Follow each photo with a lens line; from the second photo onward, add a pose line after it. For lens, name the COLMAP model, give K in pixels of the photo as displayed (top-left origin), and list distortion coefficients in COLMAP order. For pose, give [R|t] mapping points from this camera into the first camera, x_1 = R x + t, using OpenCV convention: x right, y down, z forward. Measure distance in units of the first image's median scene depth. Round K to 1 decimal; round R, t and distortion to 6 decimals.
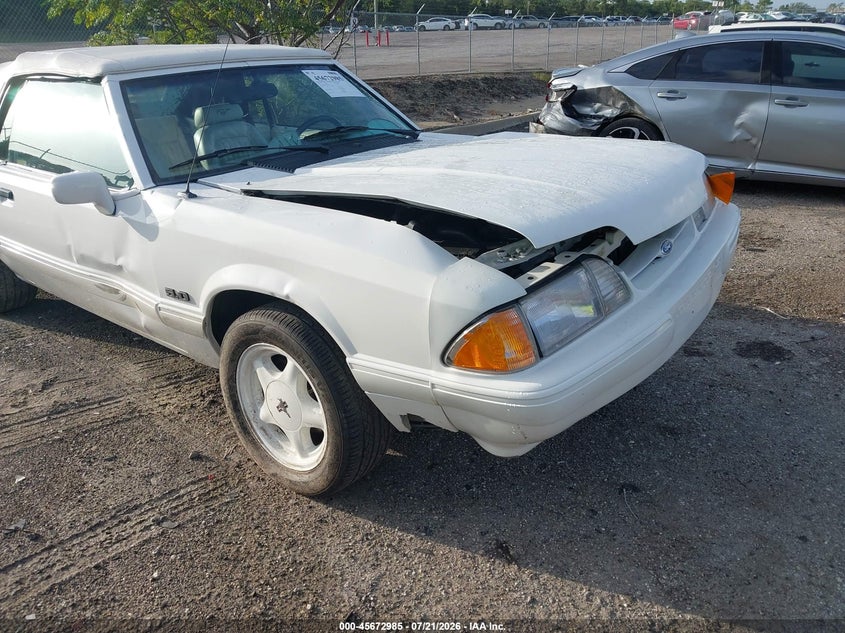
lens RADIAL K [[720.4, 0, 422.8], [0, 720.4, 315.1], [0, 0, 1]] dist [0.012787, -0.009787]
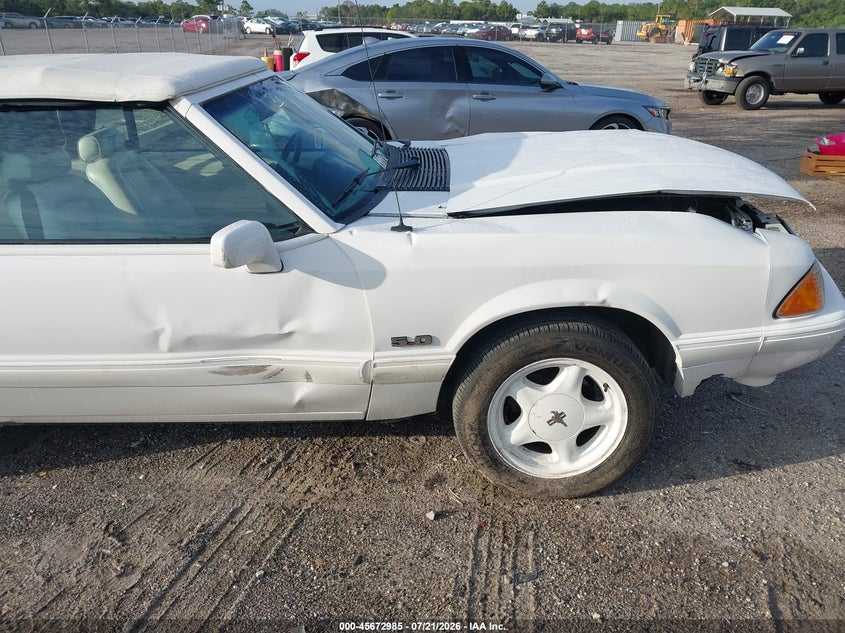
lens RADIAL K [[720.4, 0, 420.4], [0, 720.4, 307.8], [0, 0, 1]] dist [0.012787, -0.009787]
pose [[0.752569, -0.225162, 0.618823, -0.802522], [0.231505, 0.970205, 0.071474, -0.118962], [-0.616478, 0.089472, 0.782272, 0.283276]]
